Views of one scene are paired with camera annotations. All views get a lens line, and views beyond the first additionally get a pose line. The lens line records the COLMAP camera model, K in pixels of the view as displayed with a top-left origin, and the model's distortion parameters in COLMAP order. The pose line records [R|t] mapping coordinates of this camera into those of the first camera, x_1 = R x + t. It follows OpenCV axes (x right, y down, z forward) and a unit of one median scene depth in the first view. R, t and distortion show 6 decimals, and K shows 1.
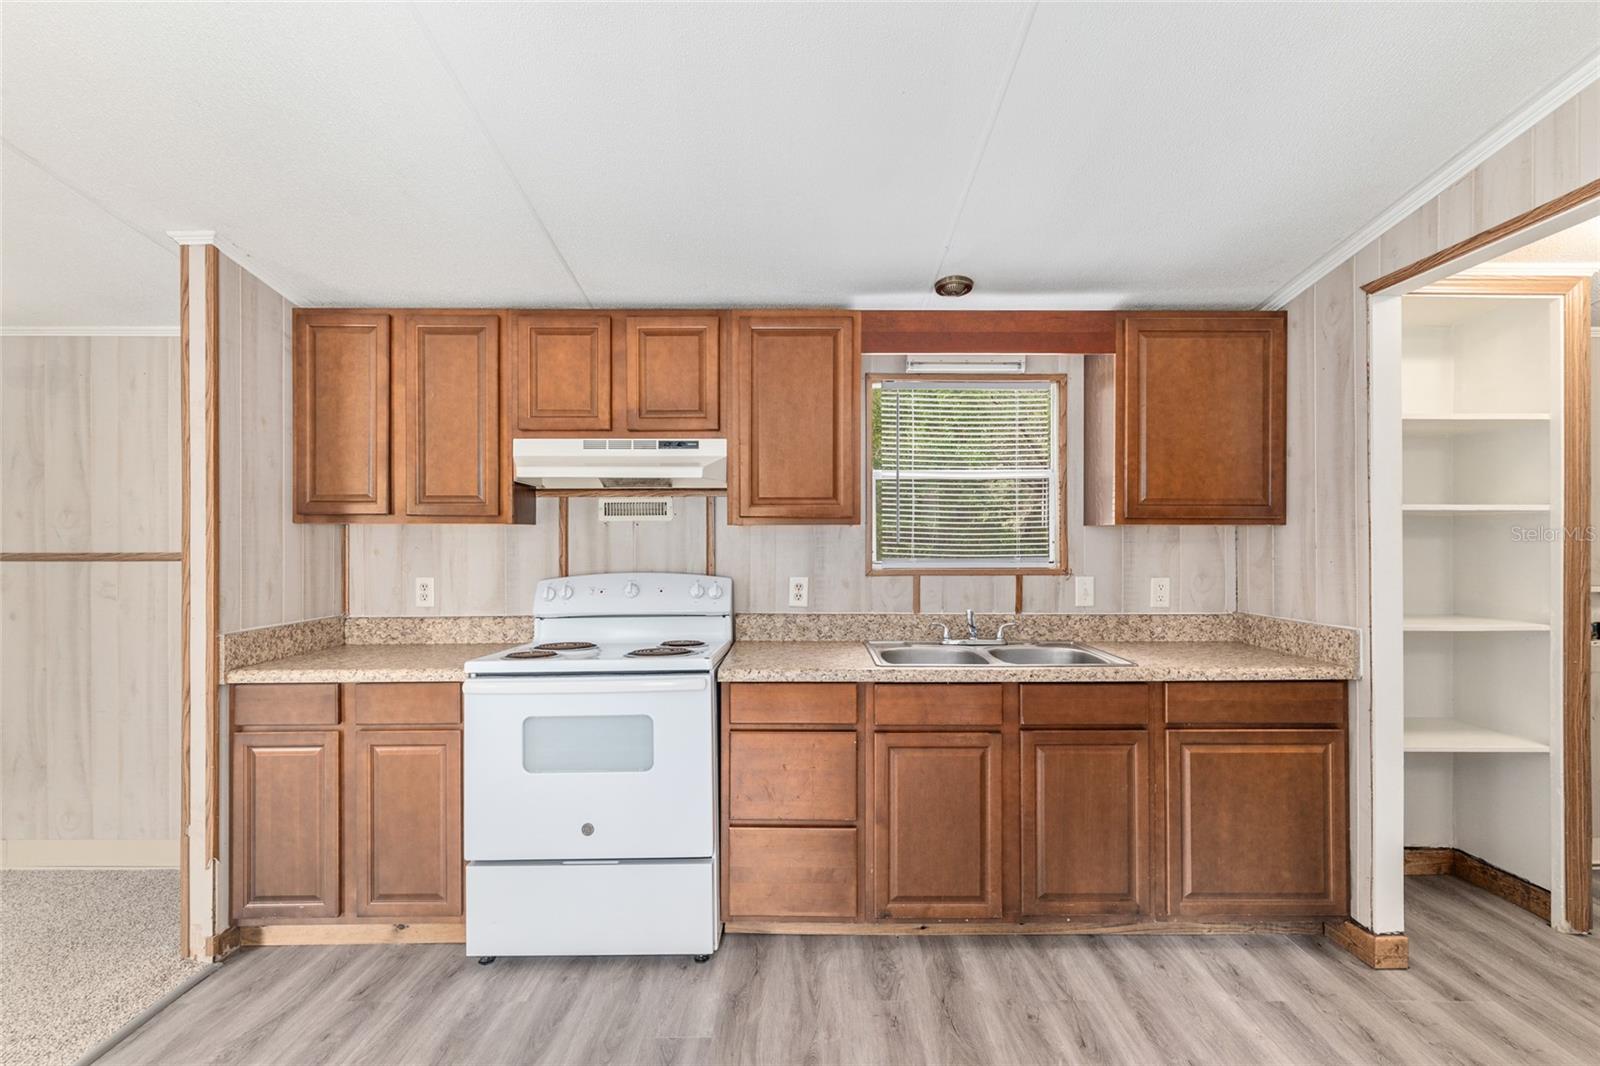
lens RADIAL K [[744.4, 0, 799.4], [0, 744.4, 540.5], [0, 0, 1]] dist [-0.001462, -0.000524]
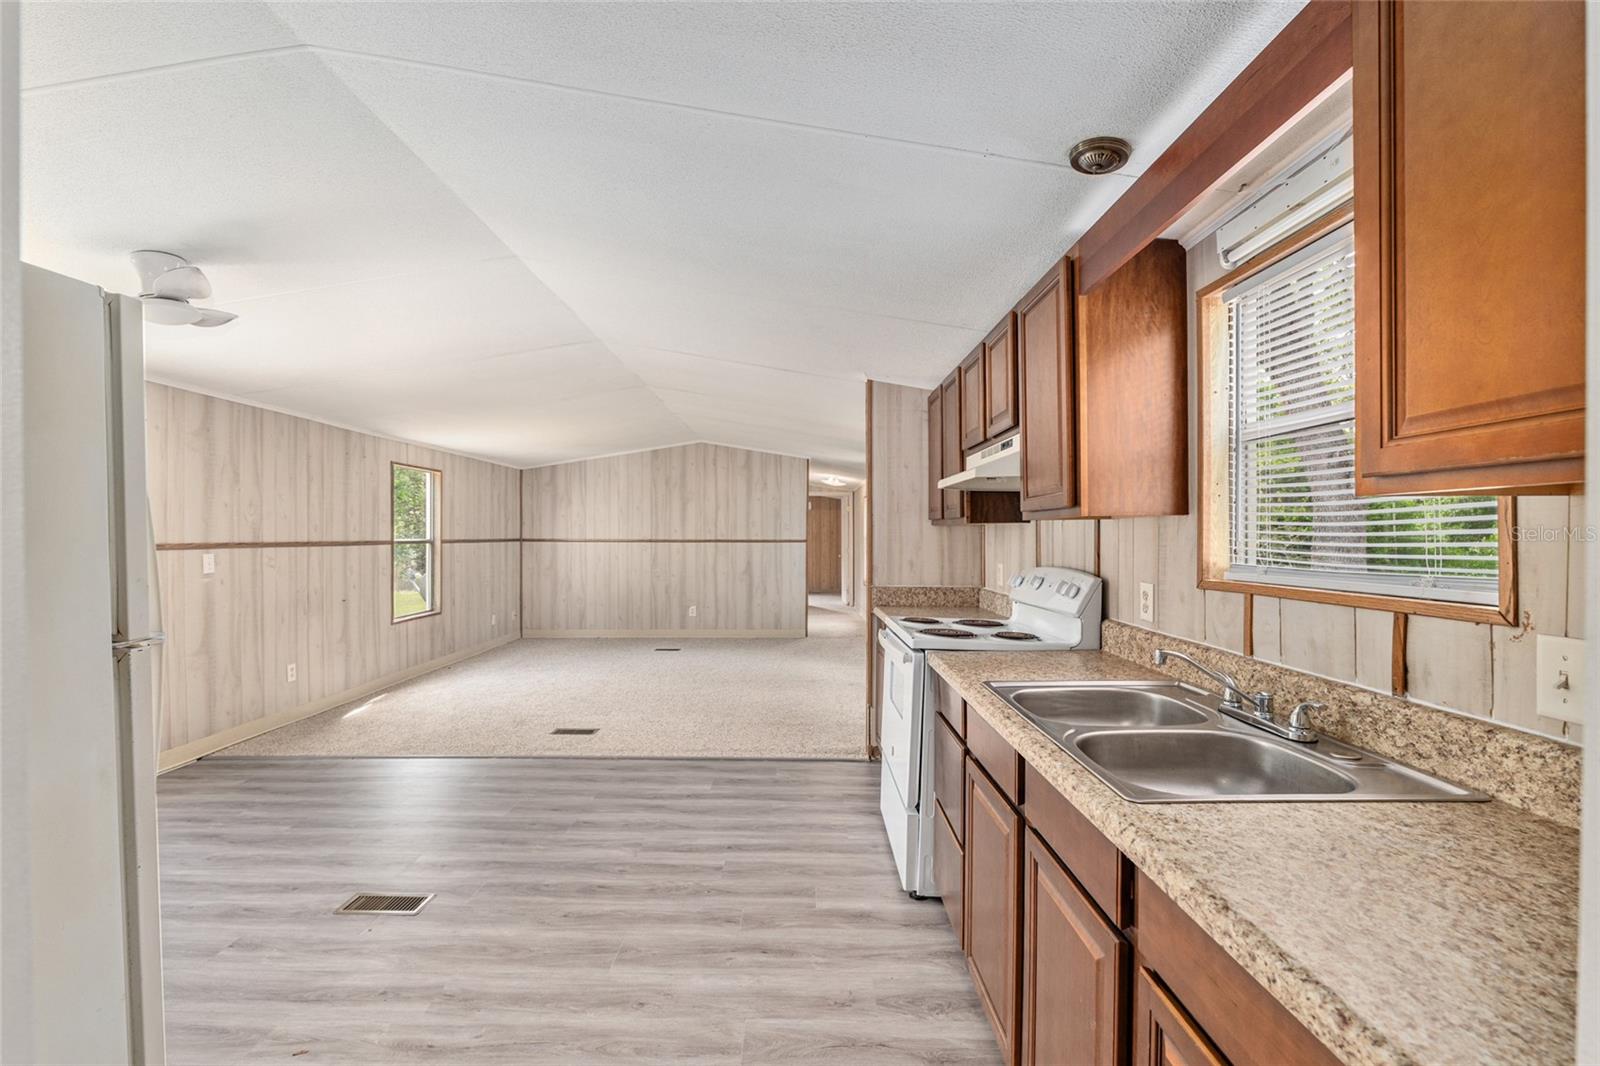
lens RADIAL K [[670.6, 0, 802.3], [0, 670.6, 542.9], [0, 0, 1]] dist [-0.014012, 0.000569]
pose [[0.005572, 0.010715, -0.999927, 0.798265], [-0.004993, 0.999930, 0.010687, 0.000810], [0.999972, 0.004933, 0.005625, 0.719137]]
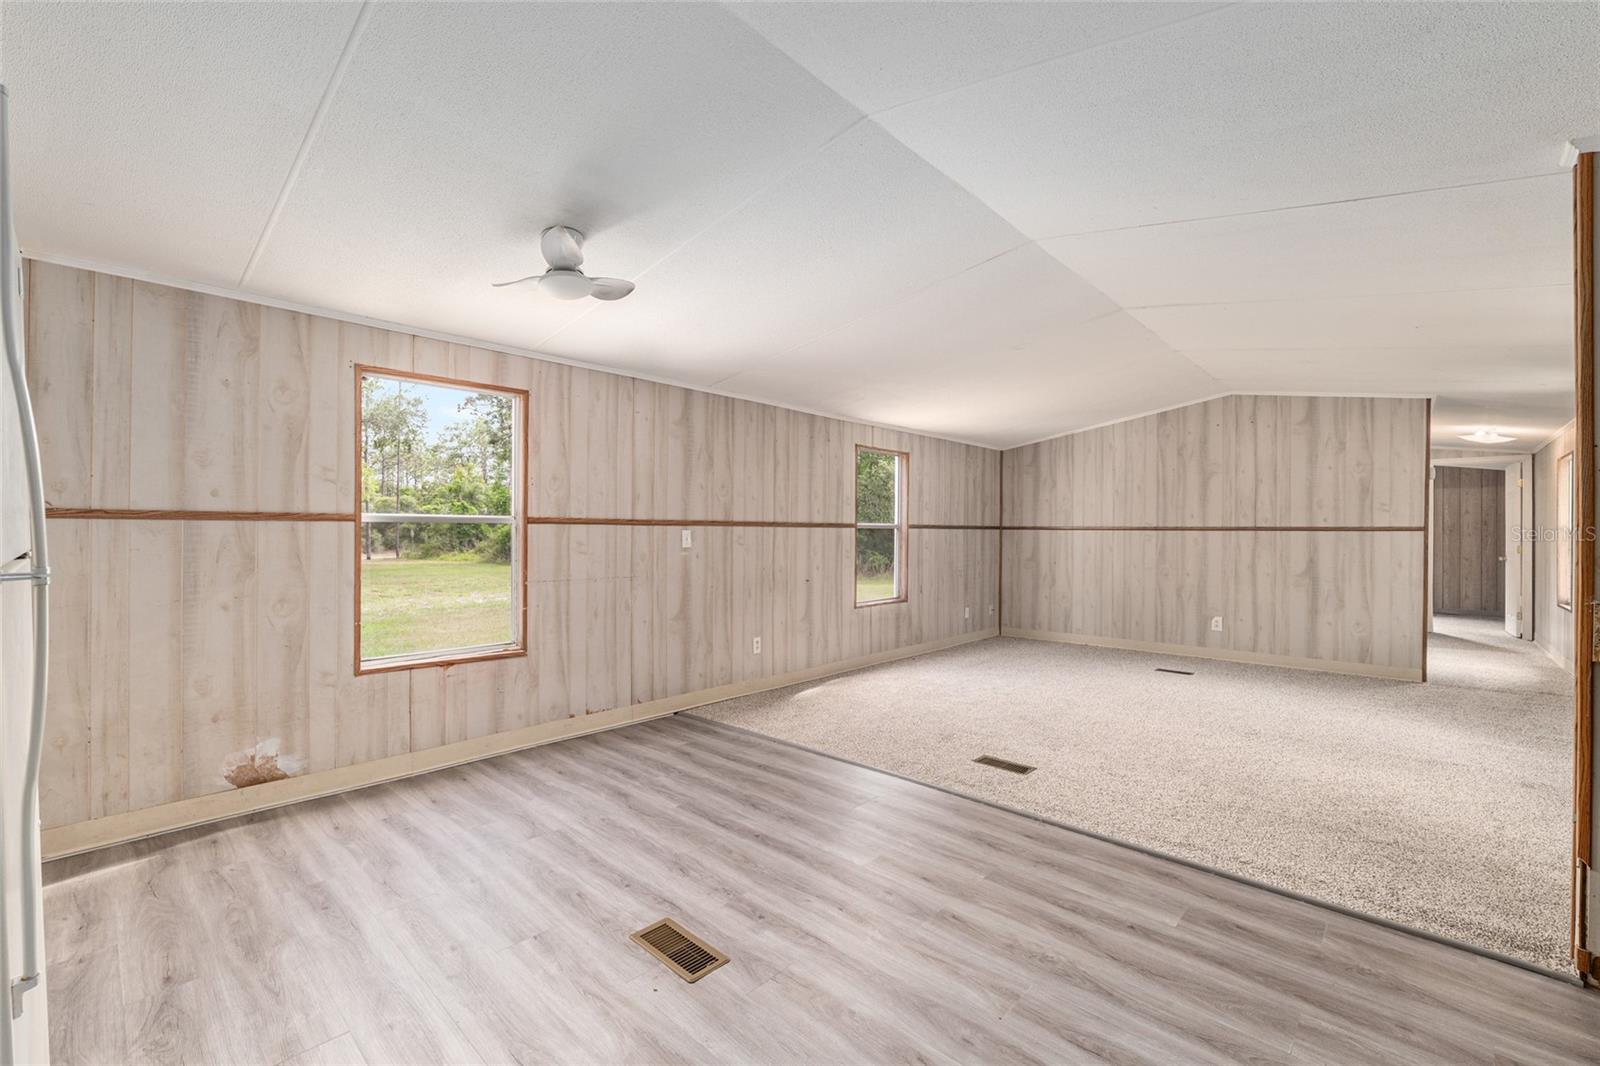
lens RADIAL K [[678.9, 0, 798.5], [0, 678.9, 531.5], [0, 0, 1]] dist [-0.006002, -0.000143]
pose [[-0.679038, -0.004028, -0.734092, 0.359961], [-0.008483, 0.999961, 0.002360, 0.045132], [0.734054, 0.007830, -0.679046, 0.754120]]
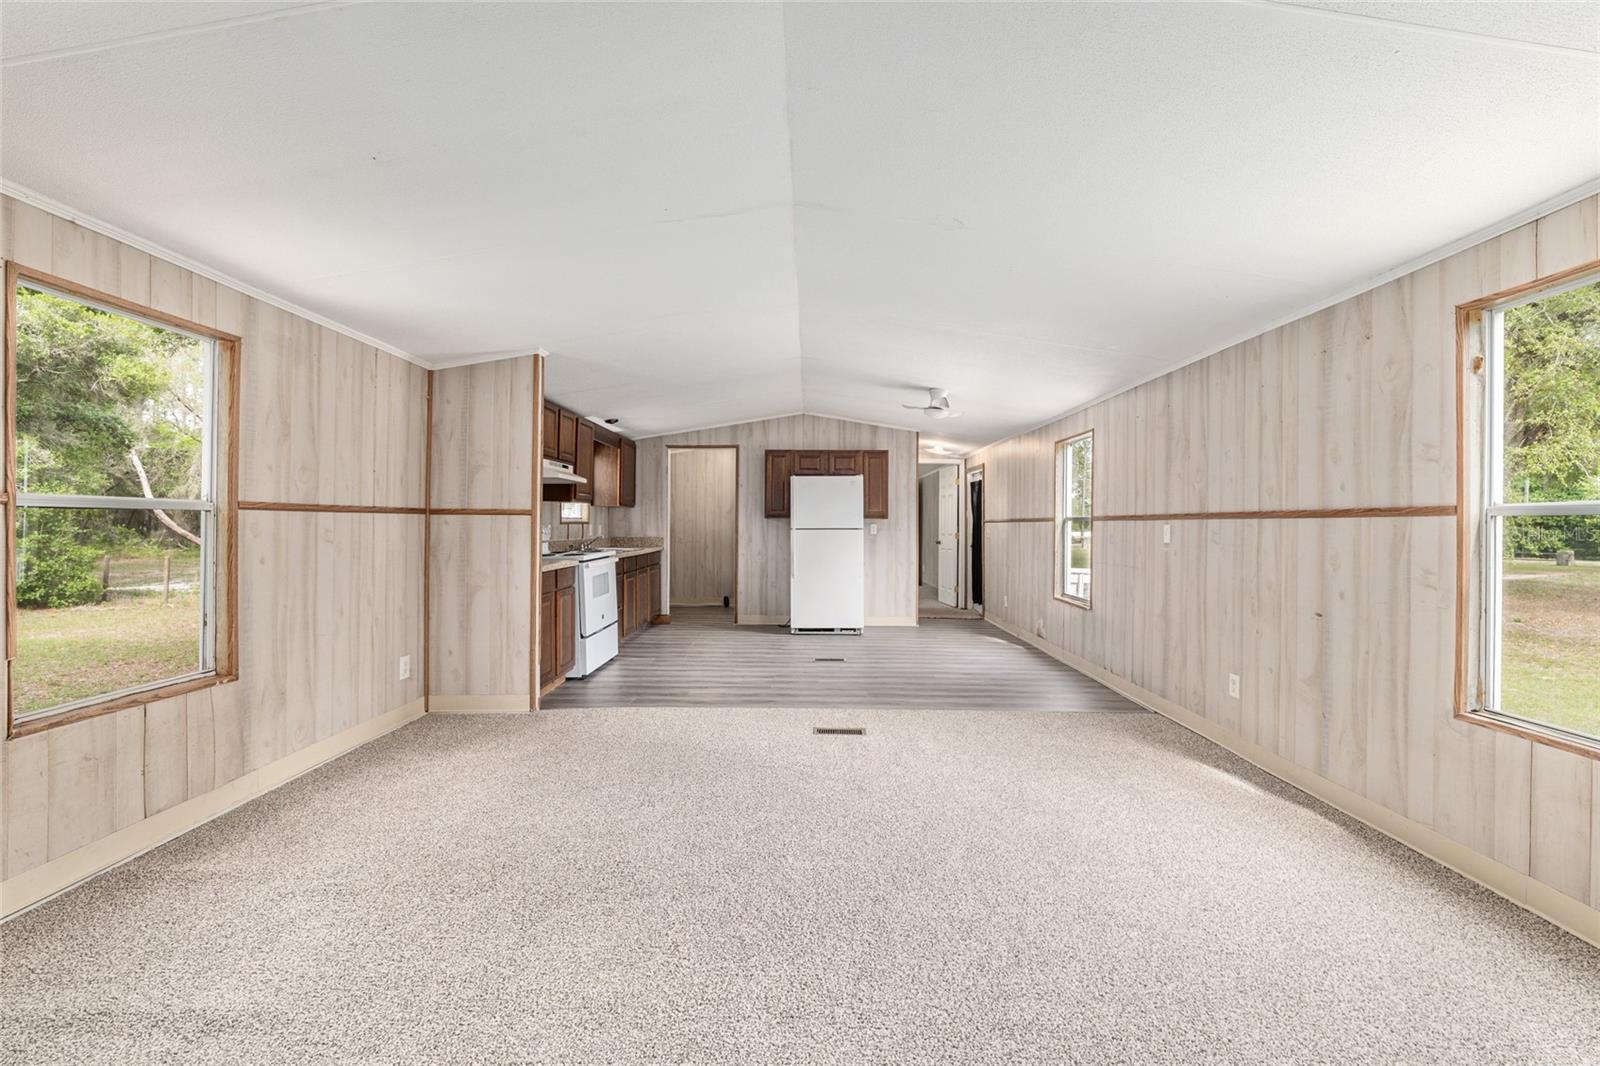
lens RADIAL K [[670.6, 0, 780.0], [0, 670.6, 525.3], [0, 0, 1]] dist [-0.014012, 0.000569]
pose [[0.045825, -0.000232, 0.998949, -2.295773], [-0.004544, 0.999990, 0.000441, 0.053188], [-0.998939, -0.004560, 0.045824, 0.231385]]
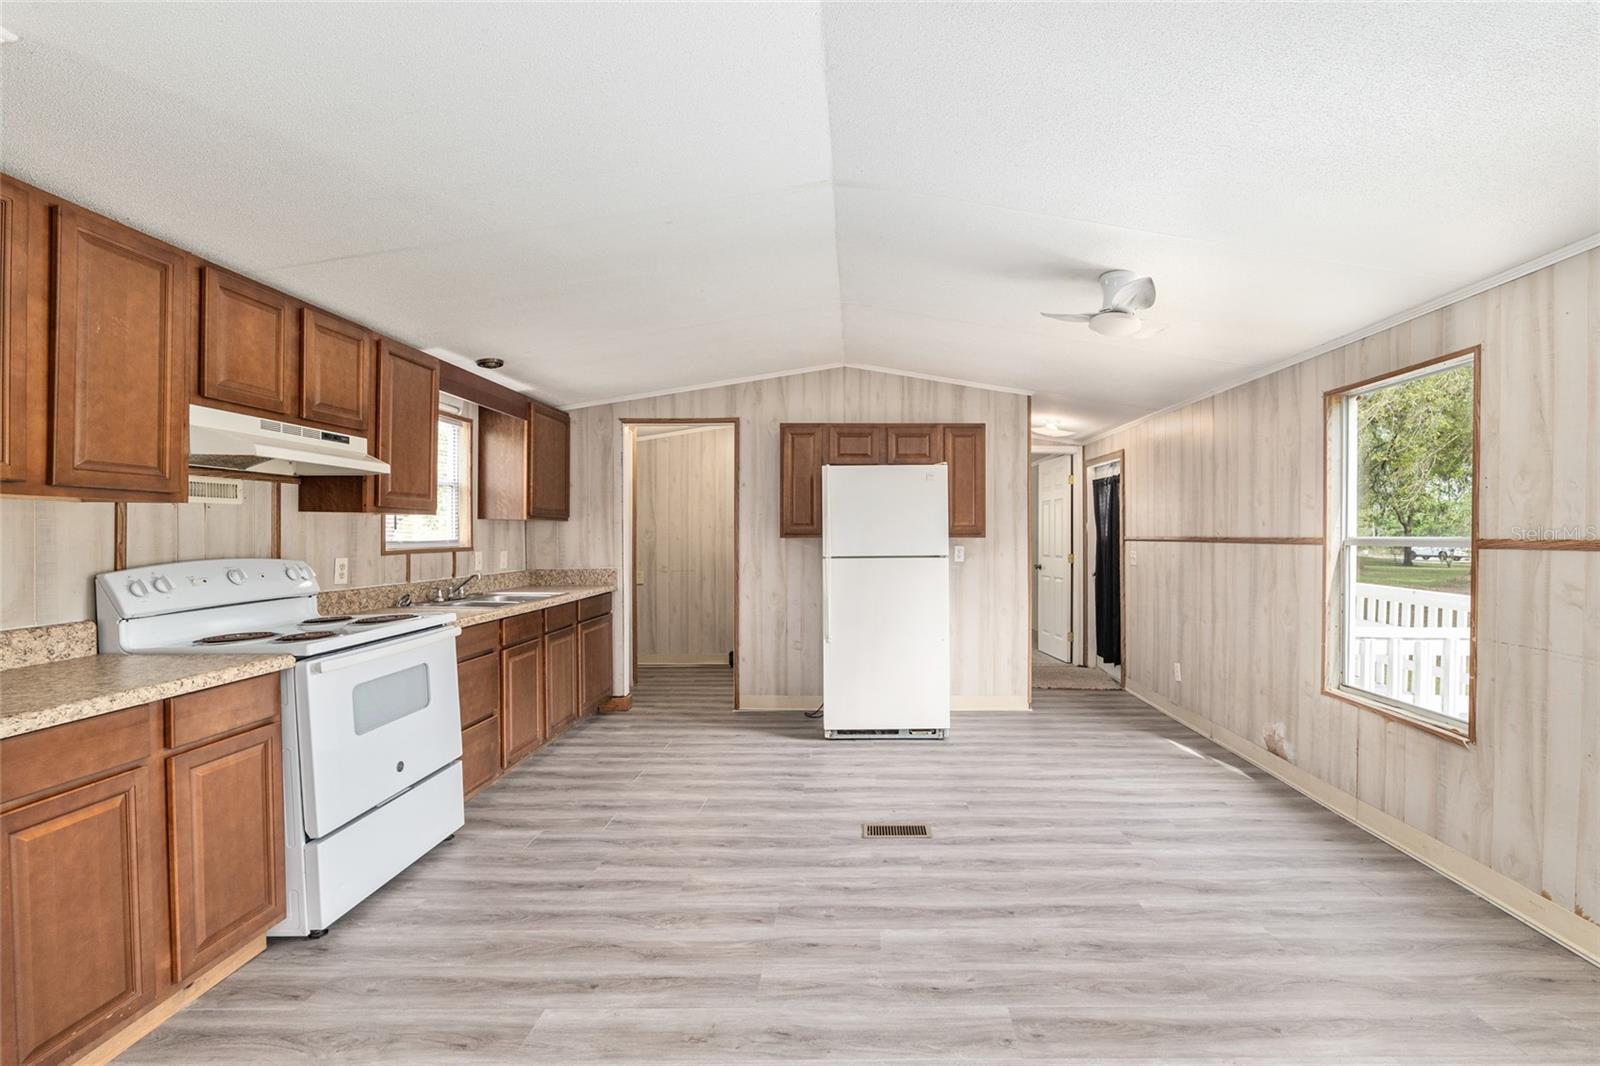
lens RADIAL K [[670.6, 0, 852.3], [0, 670.6, 548.7], [0, 0, 1]] dist [-0.014012, 0.000569]
pose [[0.006793, -0.021834, 0.999739, -1.160404], [0.002462, 0.999759, 0.021818, 0.015596], [-0.999974, 0.002313, 0.006845, 0.232502]]
